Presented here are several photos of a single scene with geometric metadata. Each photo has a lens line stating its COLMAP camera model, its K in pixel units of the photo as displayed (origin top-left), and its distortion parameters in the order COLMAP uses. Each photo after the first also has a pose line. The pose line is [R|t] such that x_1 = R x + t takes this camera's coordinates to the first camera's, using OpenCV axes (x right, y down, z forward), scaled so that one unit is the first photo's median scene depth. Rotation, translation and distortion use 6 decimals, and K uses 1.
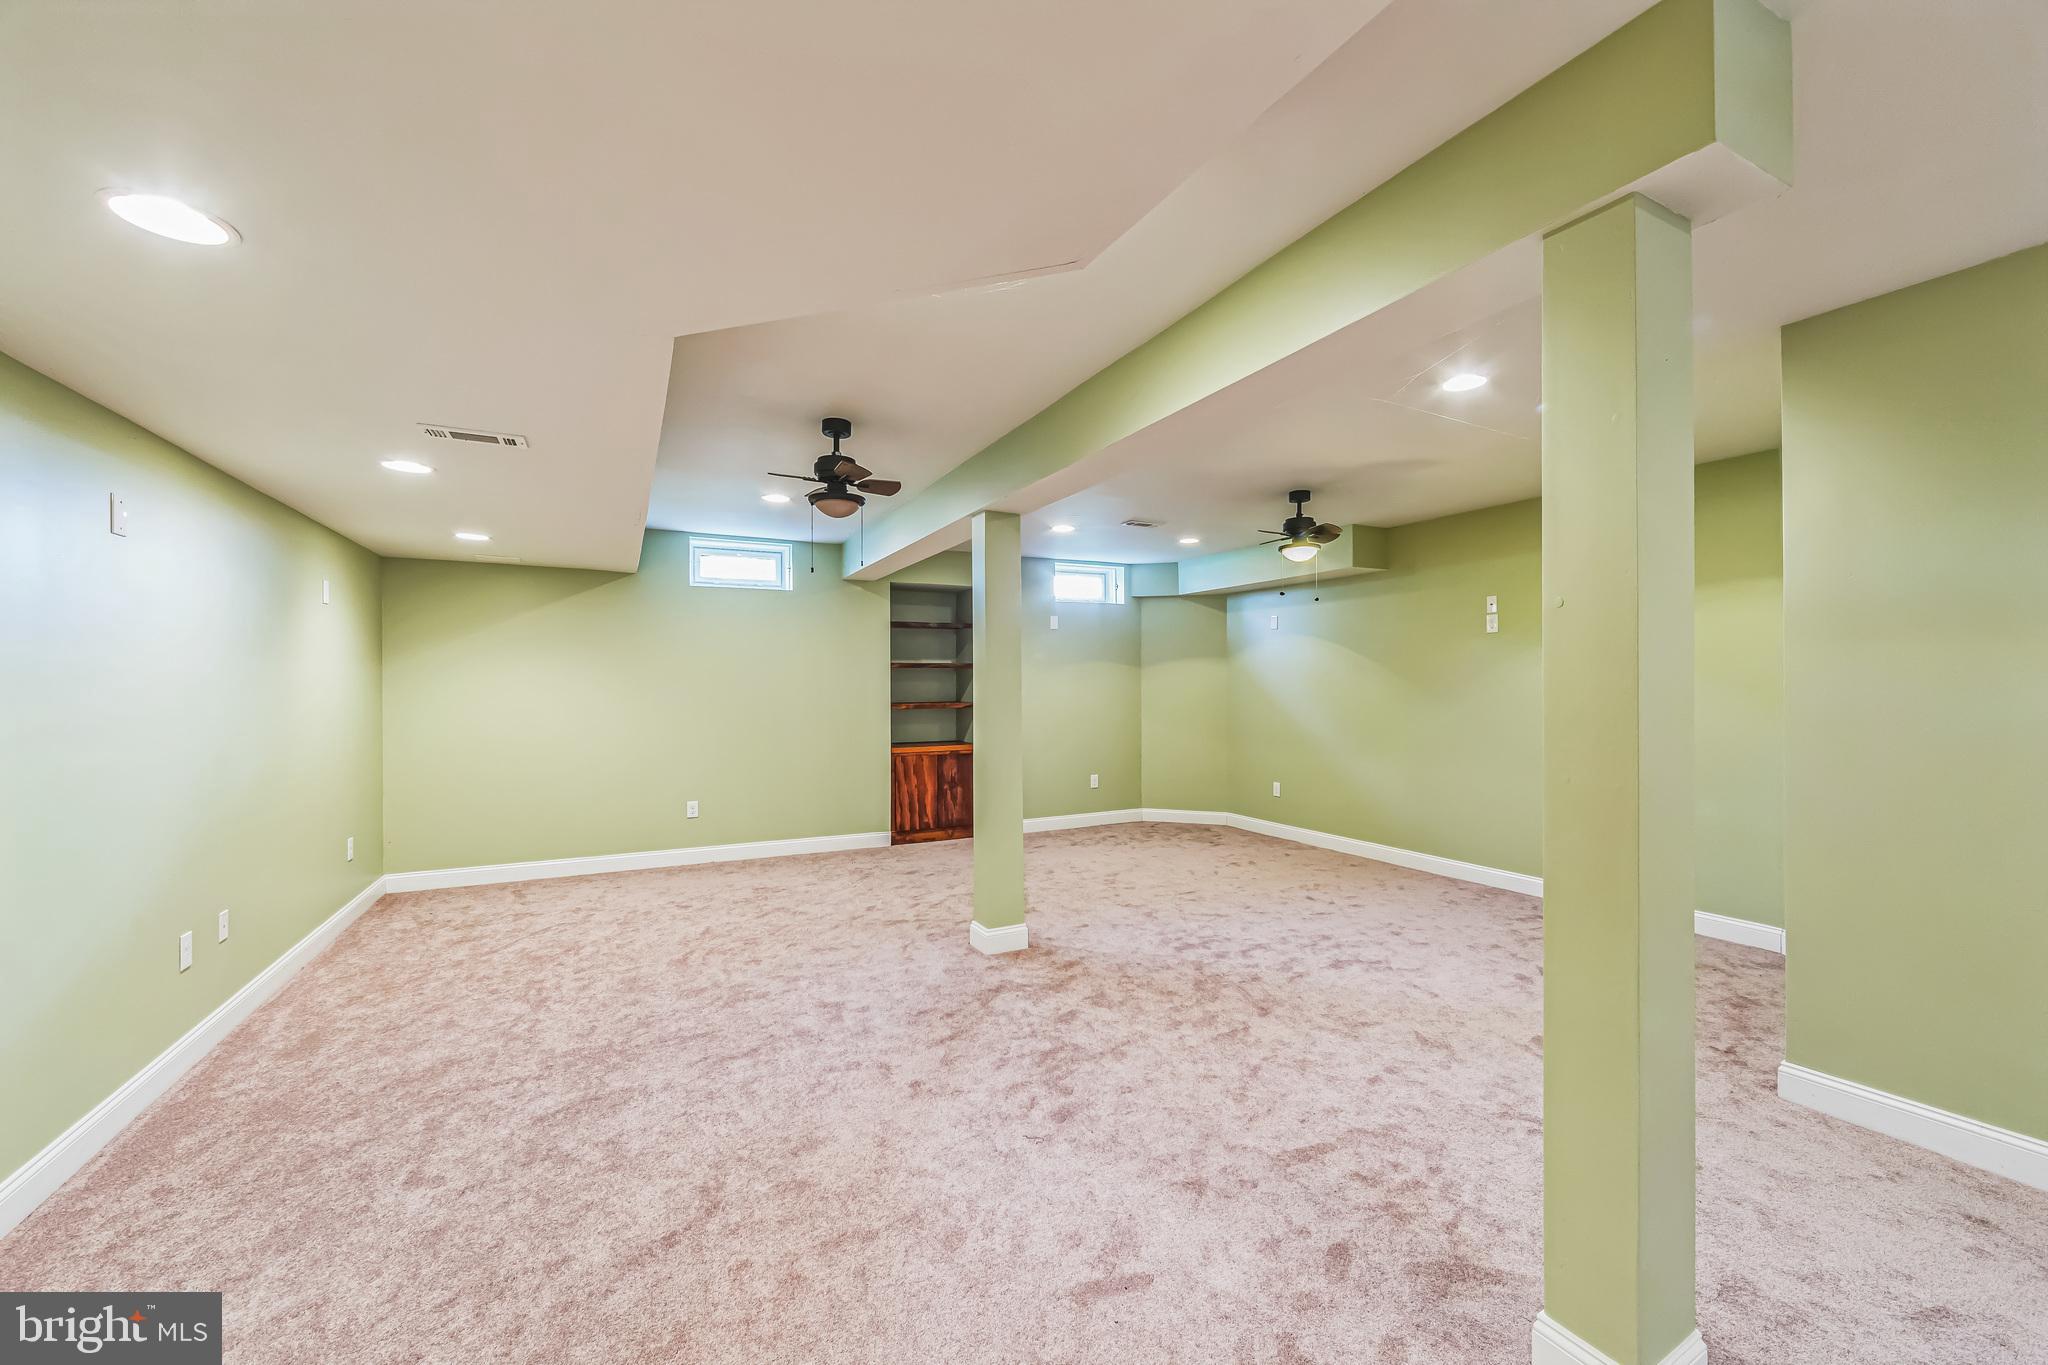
lens RADIAL K [[817.3, 0, 1031.3], [0, 817.3, 680.5], [0, 0, 1]] dist [0.014045, -0.000244]
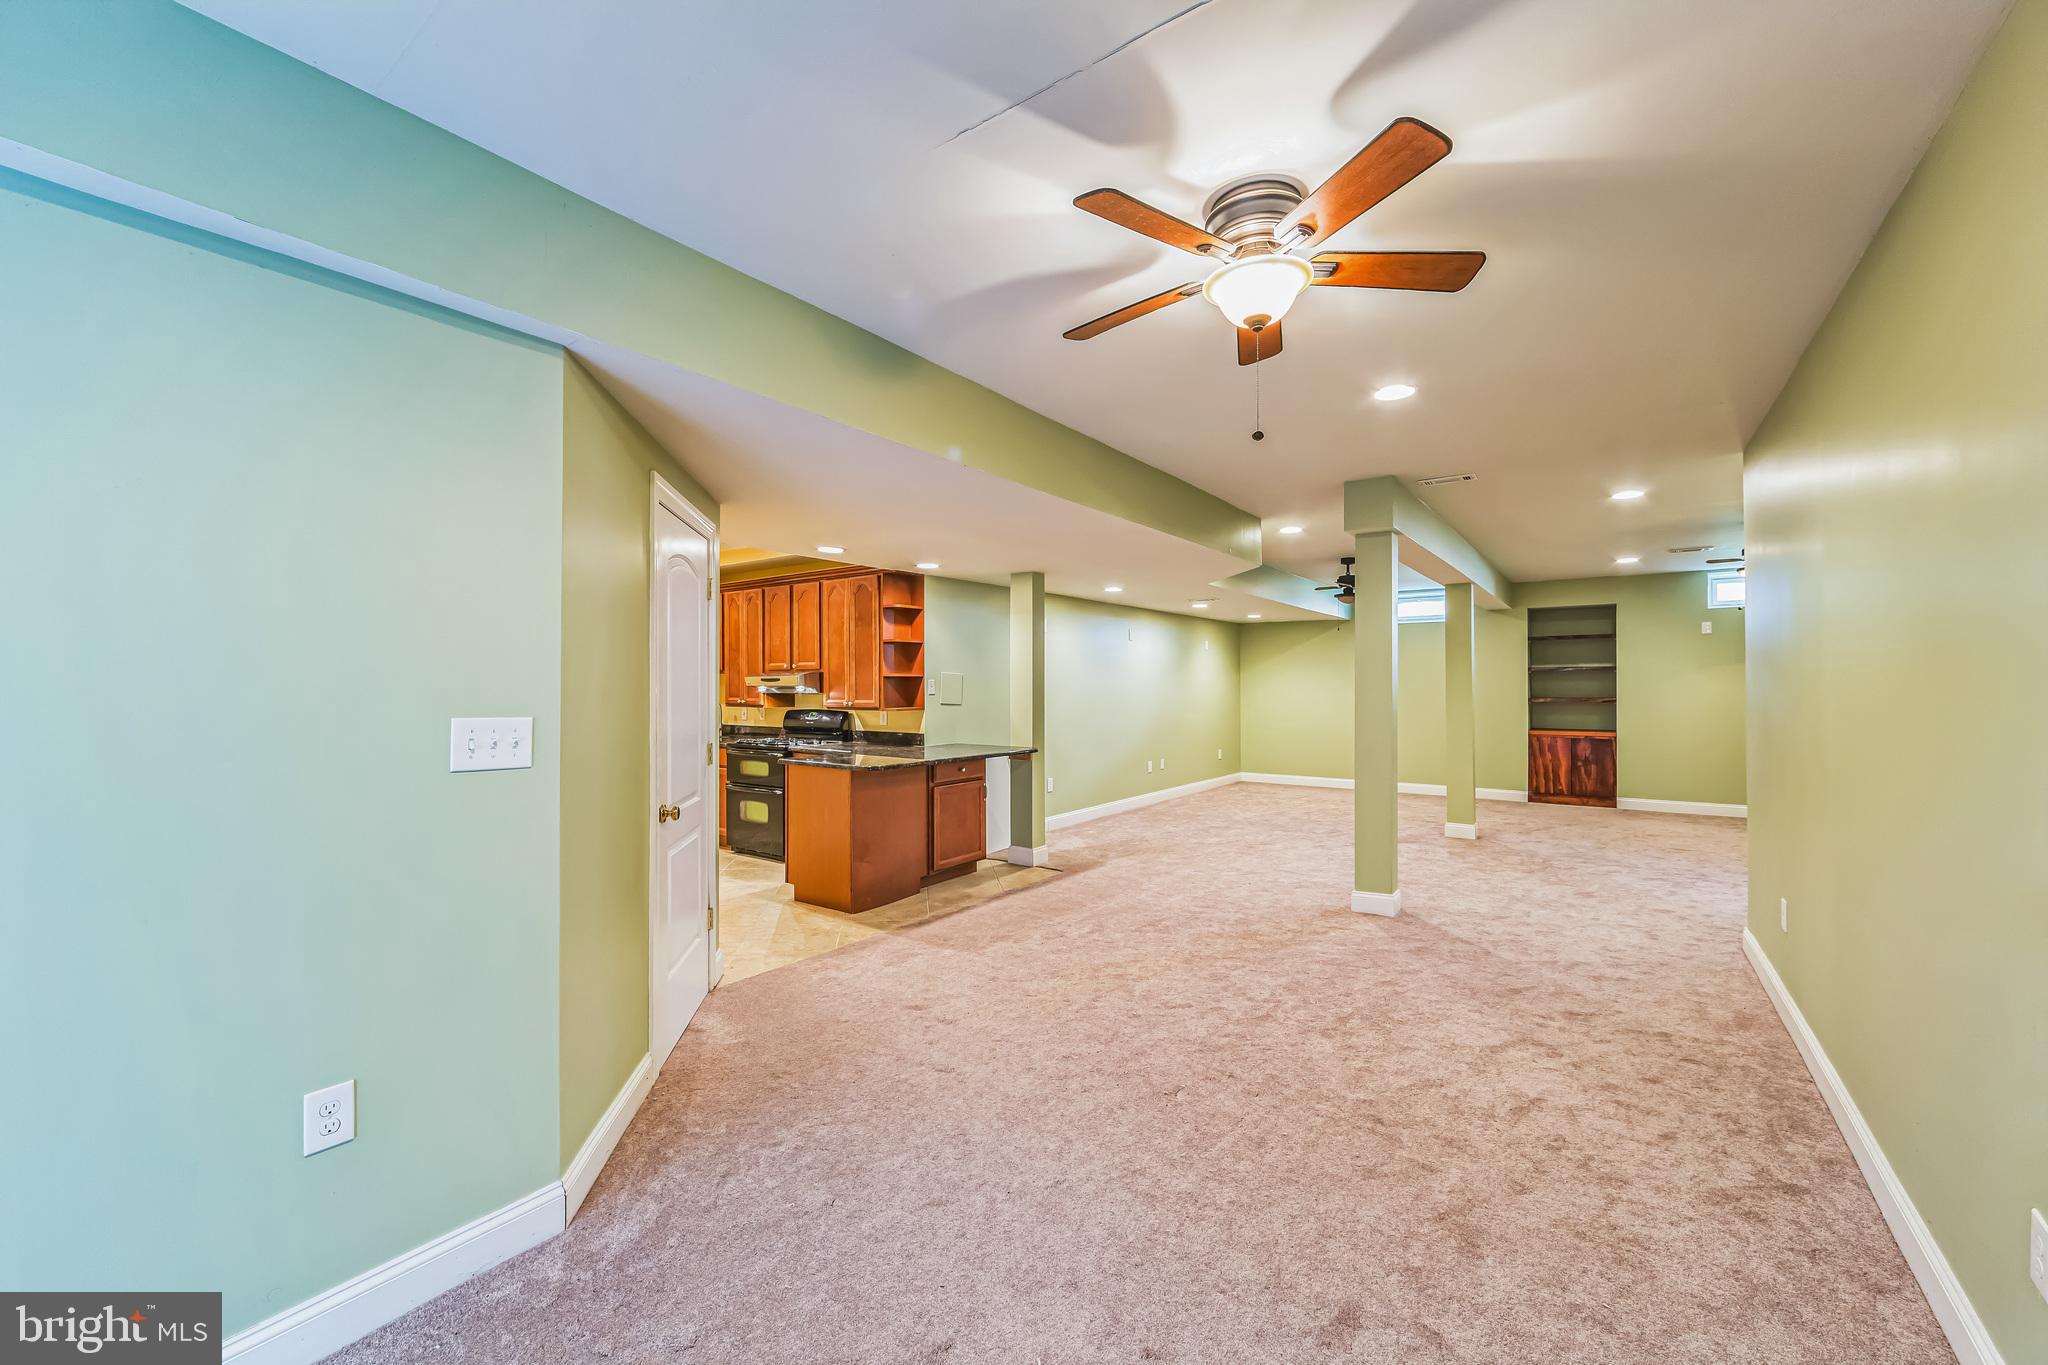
lens RADIAL K [[817.3, 0, 1020.0], [0, 817.3, 680.4], [0, 0, 1]] dist [0.014045, -0.000244]
pose [[0.456256, -0.003086, -0.889843, 0.651636], [0.005753, 0.999983, -0.000518, -0.004101], [0.889830, -0.004883, 0.456266, -0.368018]]
